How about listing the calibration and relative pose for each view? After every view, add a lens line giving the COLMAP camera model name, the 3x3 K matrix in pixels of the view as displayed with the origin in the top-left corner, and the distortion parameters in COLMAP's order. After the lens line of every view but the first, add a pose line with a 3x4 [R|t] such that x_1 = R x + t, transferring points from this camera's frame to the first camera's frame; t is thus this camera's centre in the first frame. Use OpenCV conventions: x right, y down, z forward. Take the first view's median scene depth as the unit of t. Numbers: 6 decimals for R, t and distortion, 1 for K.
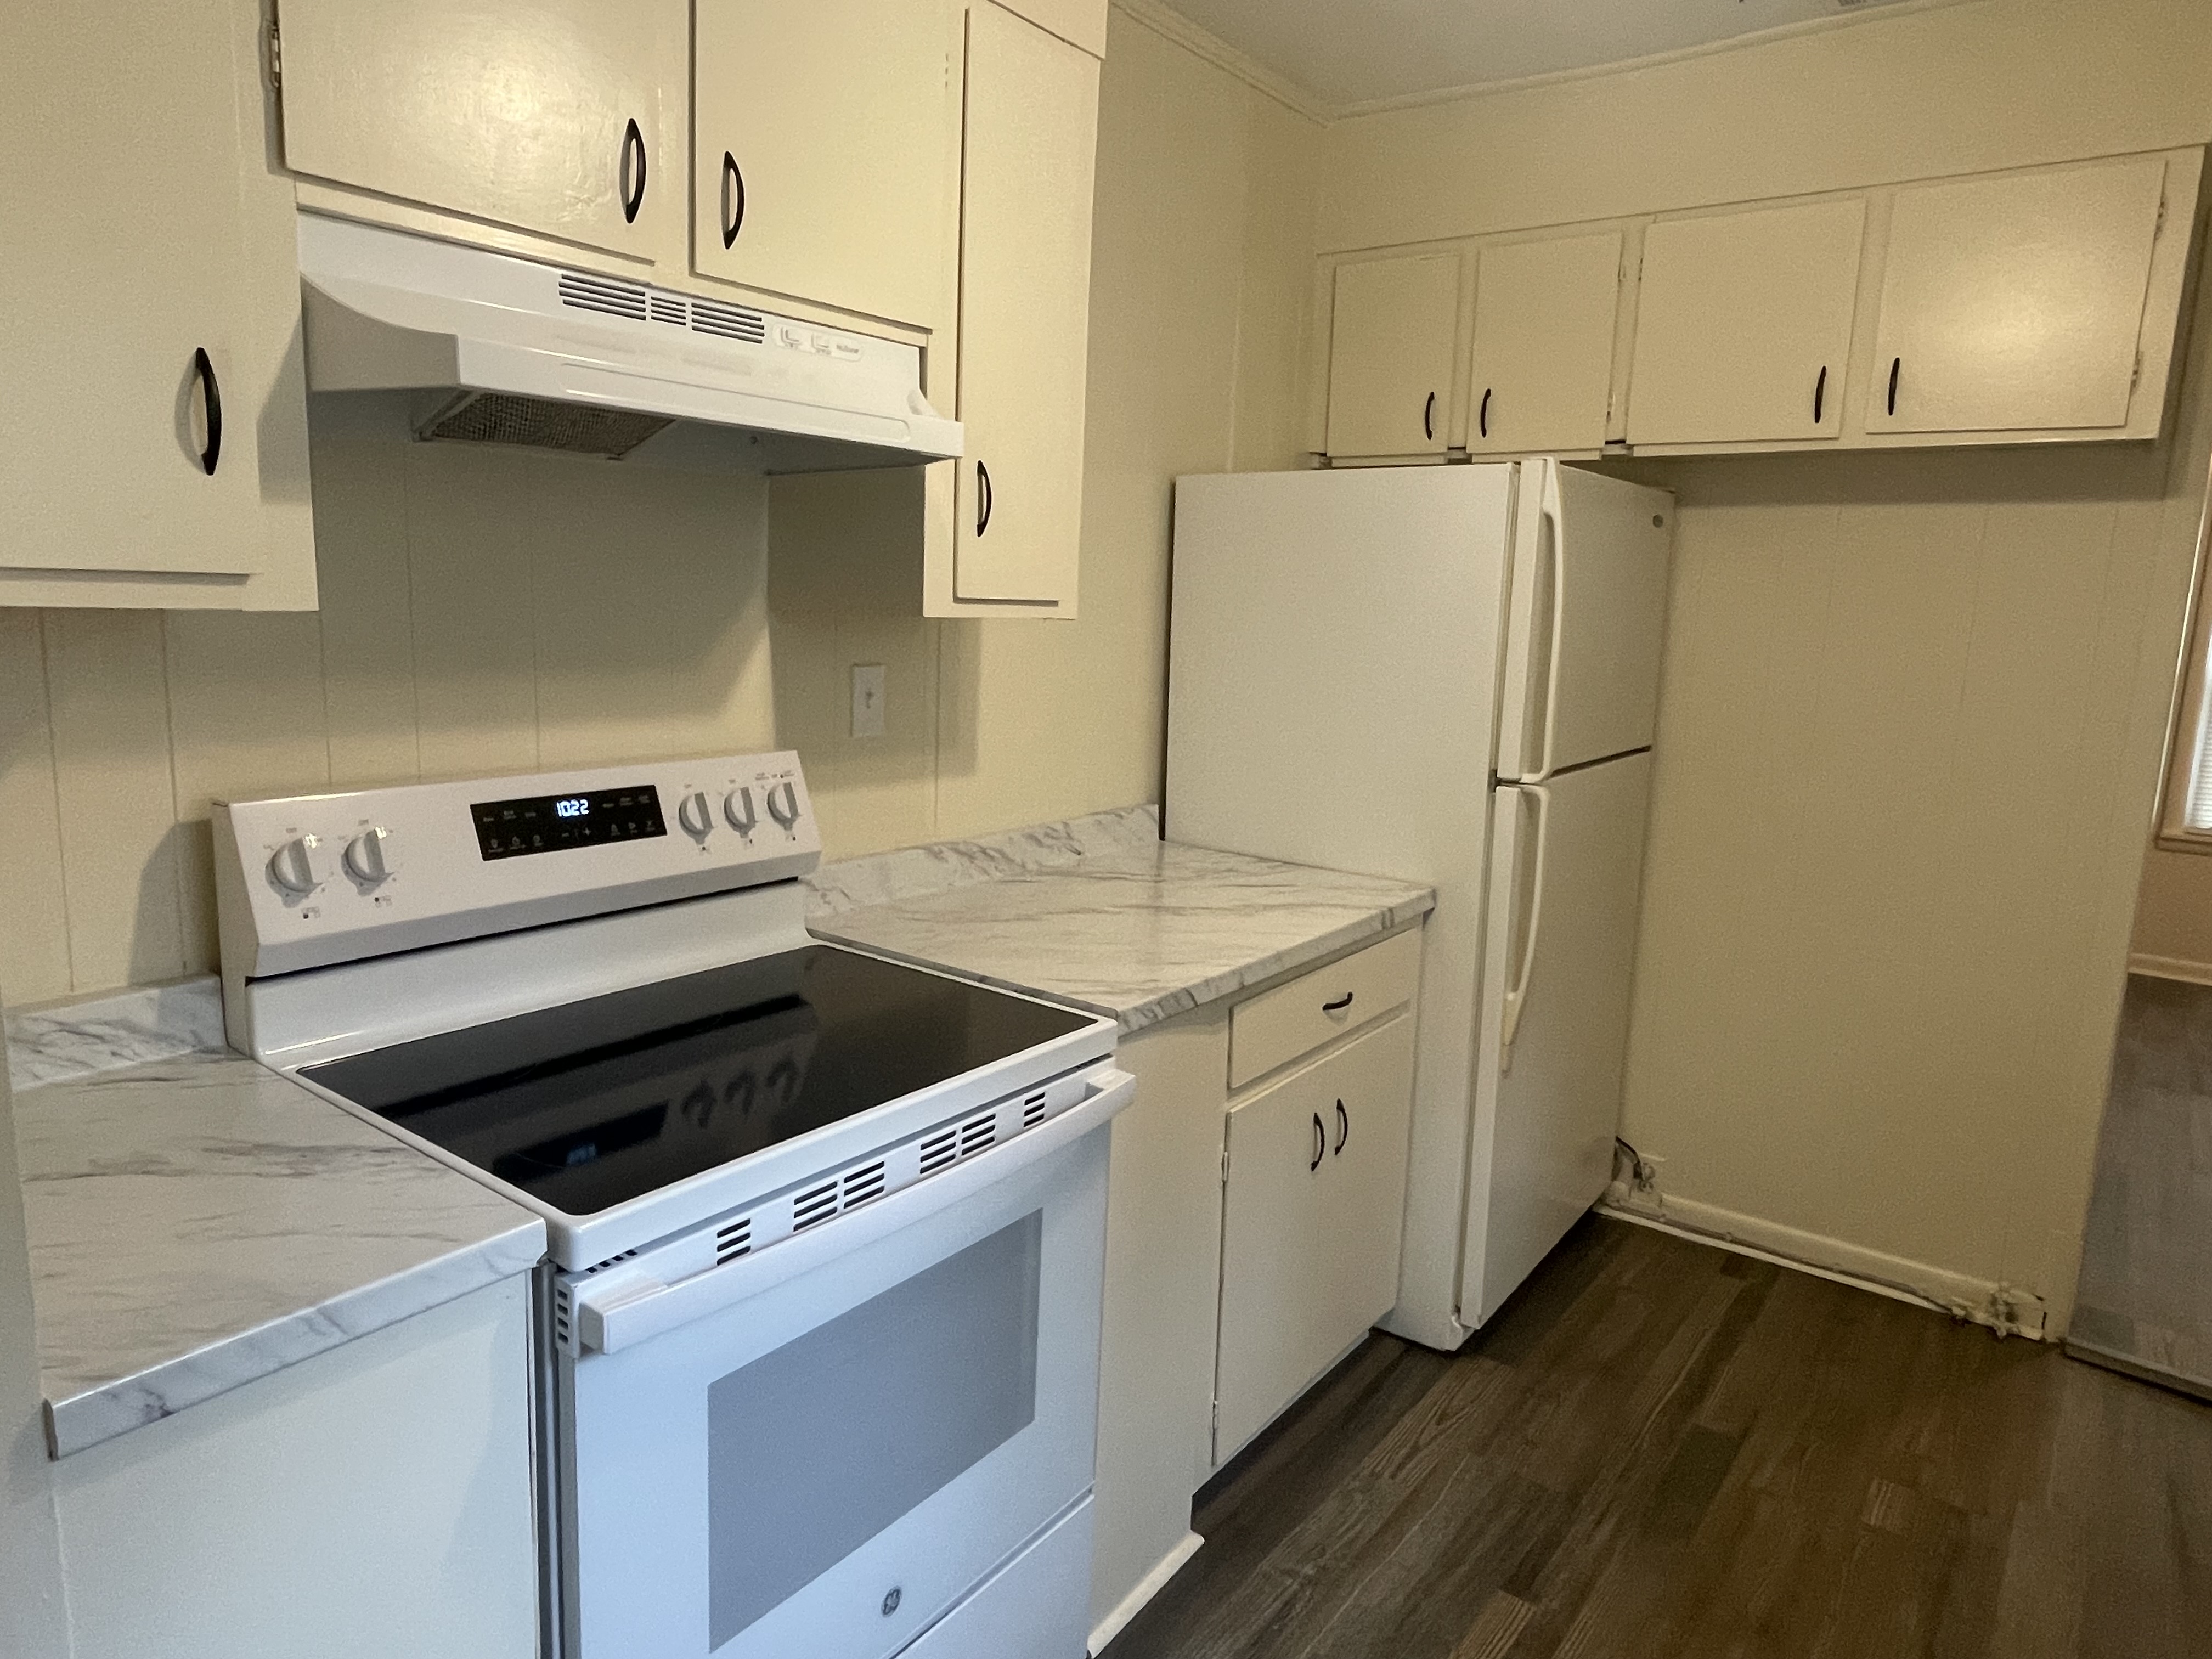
lens RADIAL K [[1385.4, 0, 1079.5], [0, 1385.4, 821.2], [0, 0, 1]] dist [-0.003523, -0.001087]
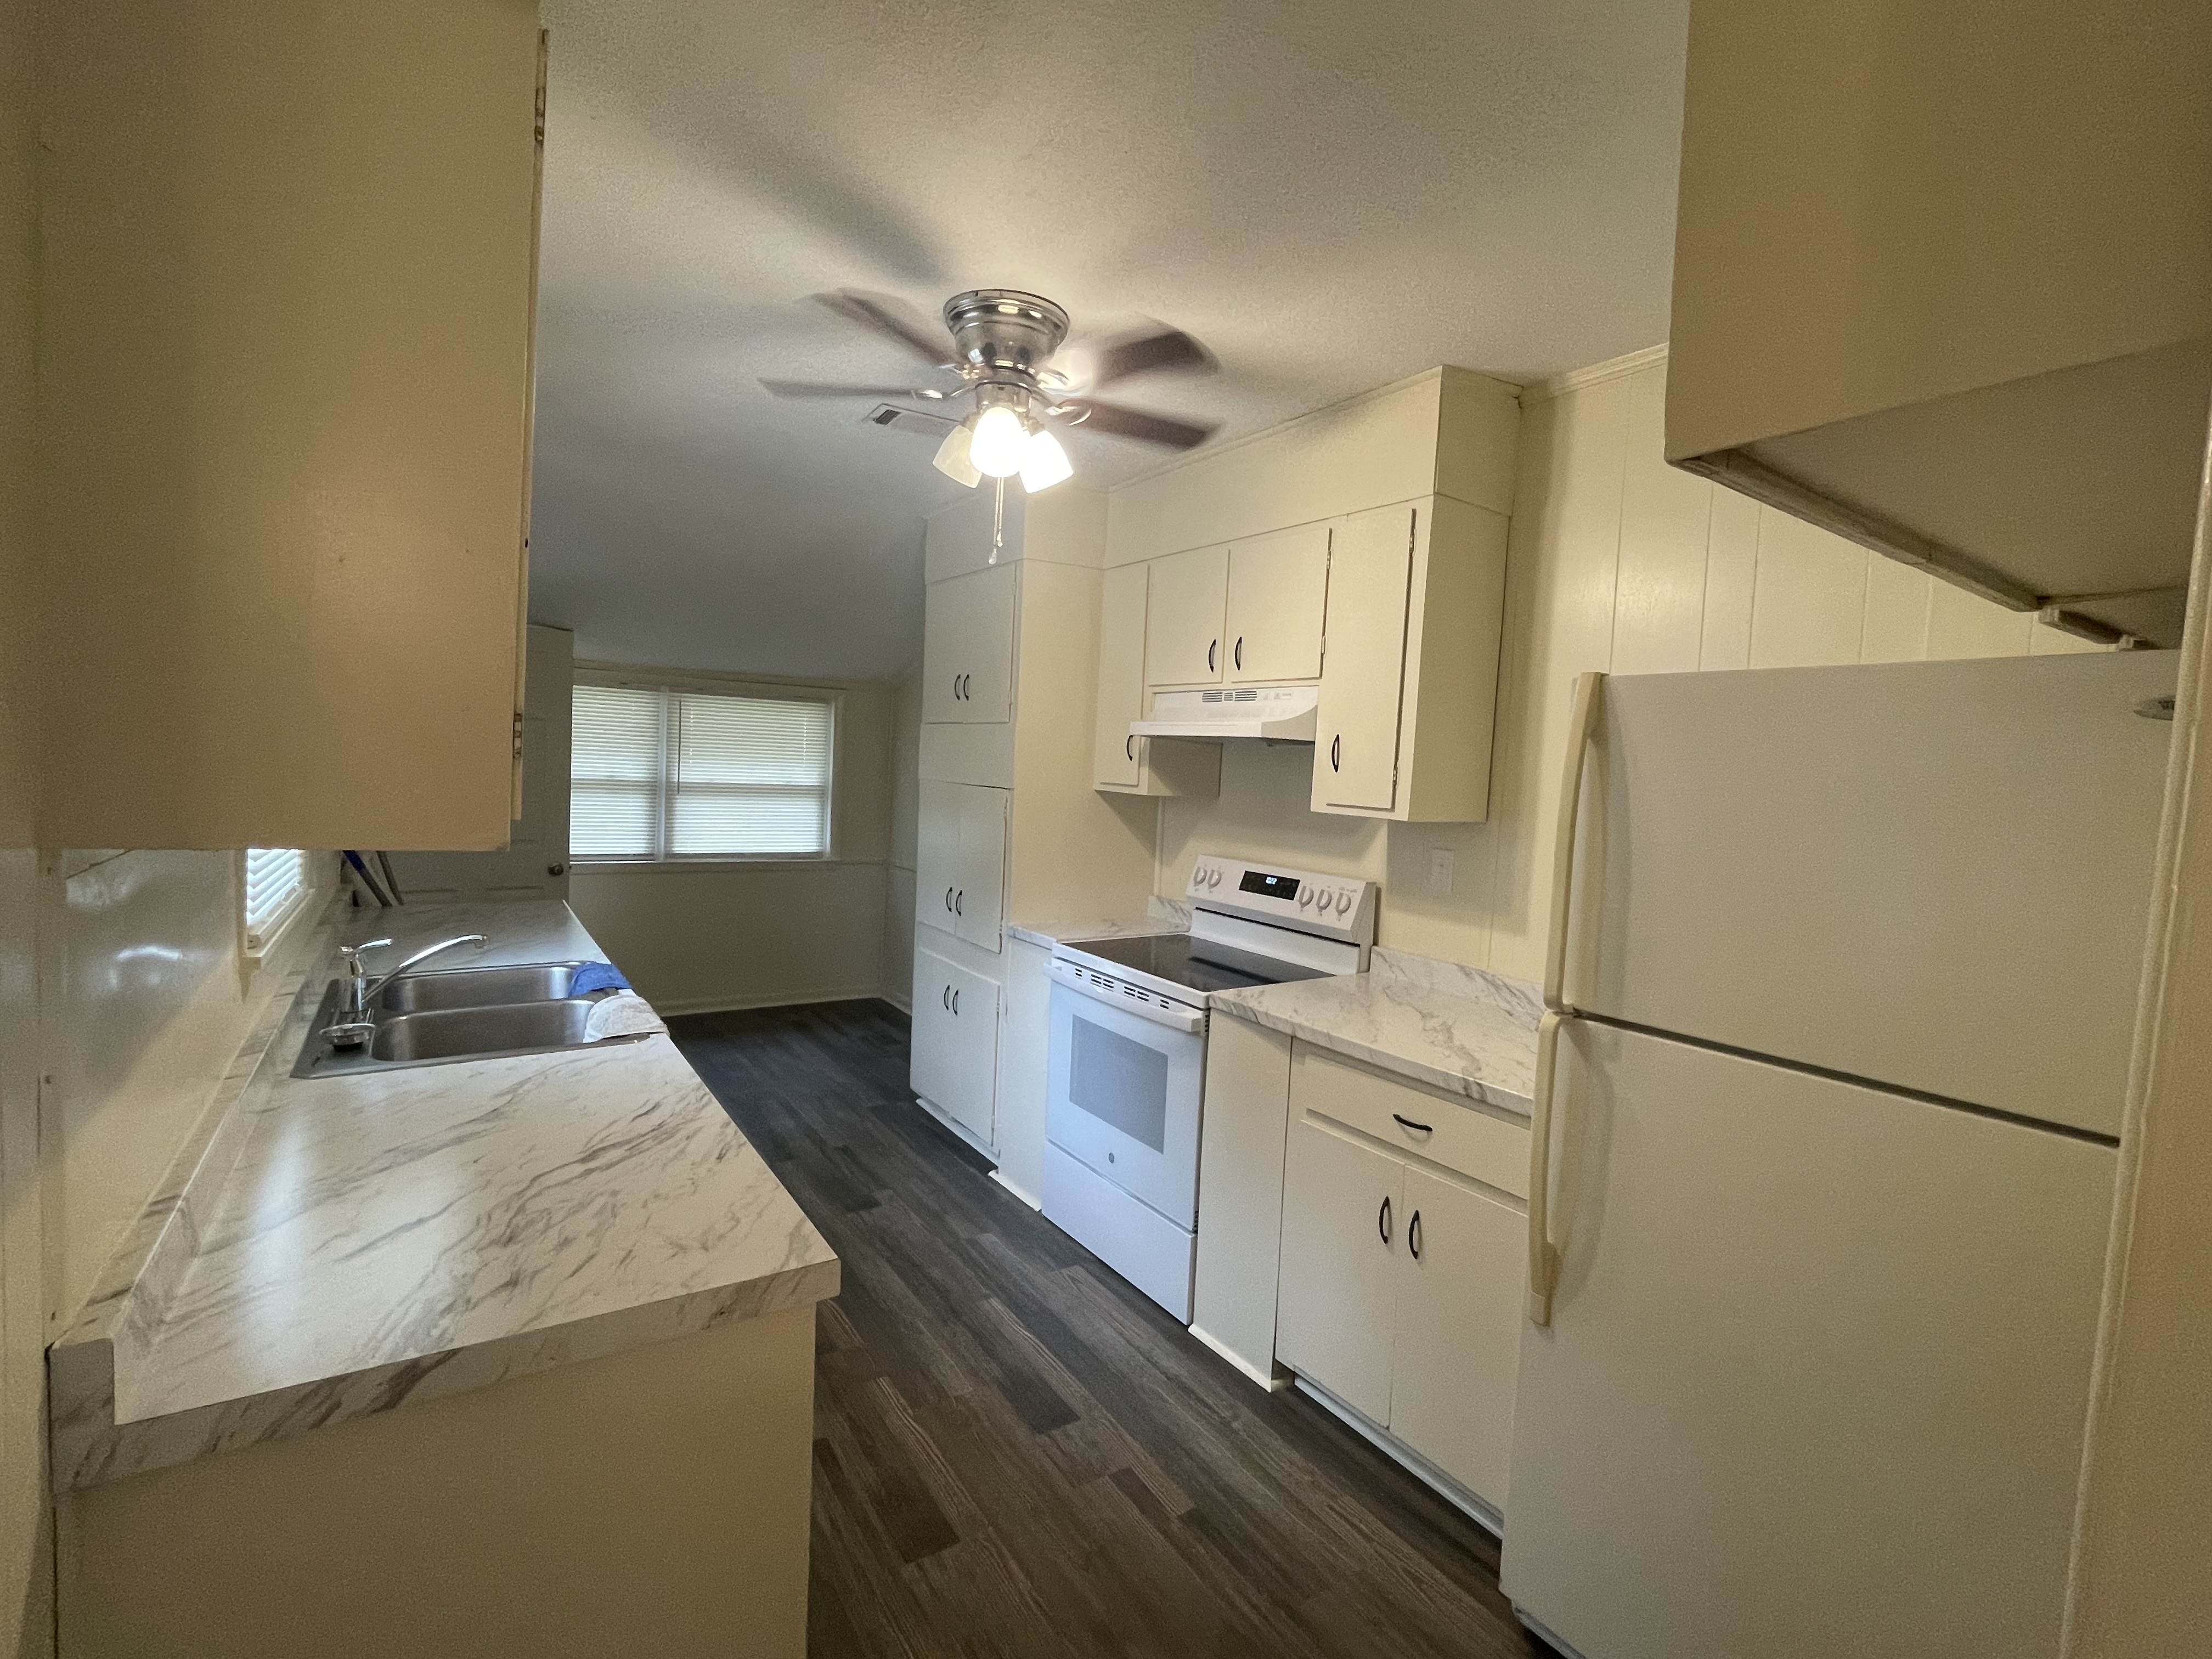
lens RADIAL K [[1039.8, 0, 1103.0], [0, 1039.8, 834.6], [0, 0, 1]] dist [-0.001555, -0.000103]
pose [[-0.329624, 0.013945, -0.944009, 1.257199], [-0.217681, 0.971828, 0.090365, -0.160559], [0.918675, 0.235280, -0.317302, 1.049927]]
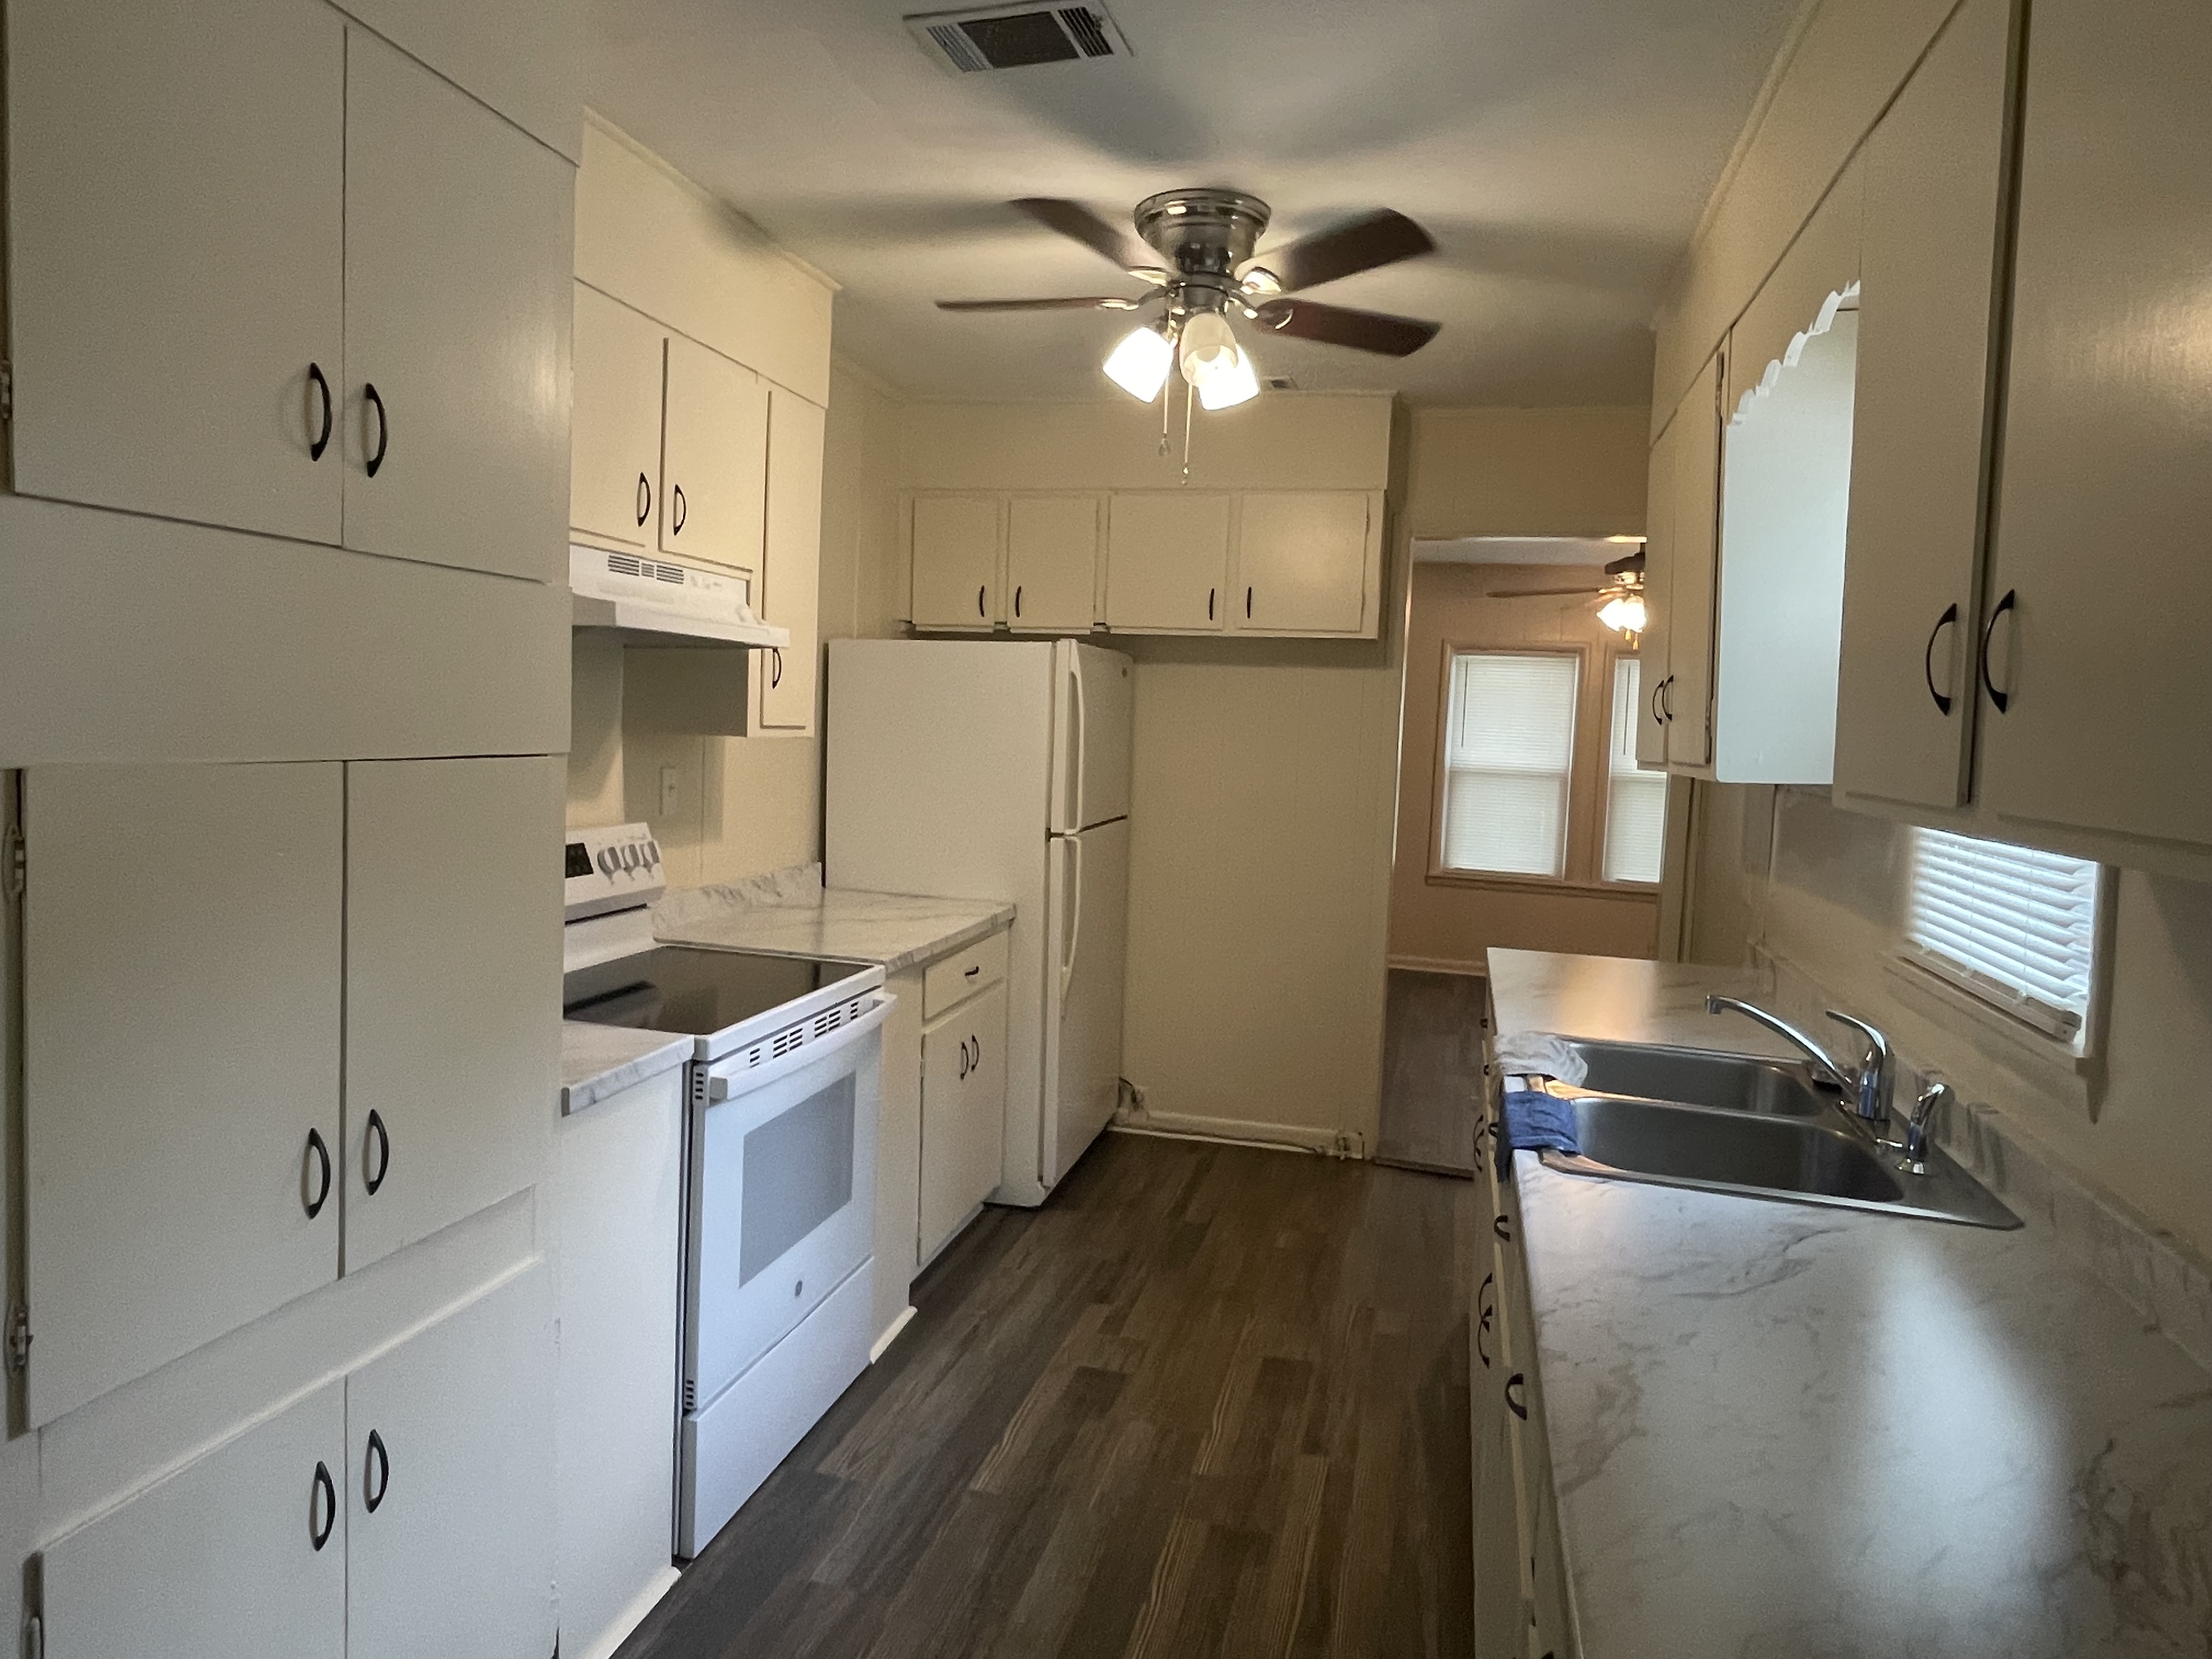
lens RADIAL K [[1385.4, 0, 1098.8], [0, 1385.4, 823.7], [0, 0, 1]] dist [-0.003523, -0.001087]
pose [[0.917691, -0.027492, 0.396343, -0.334951], [0.056490, 0.996496, -0.061674, 0.071248], [-0.393258, 0.078987, 0.916029, -0.590207]]
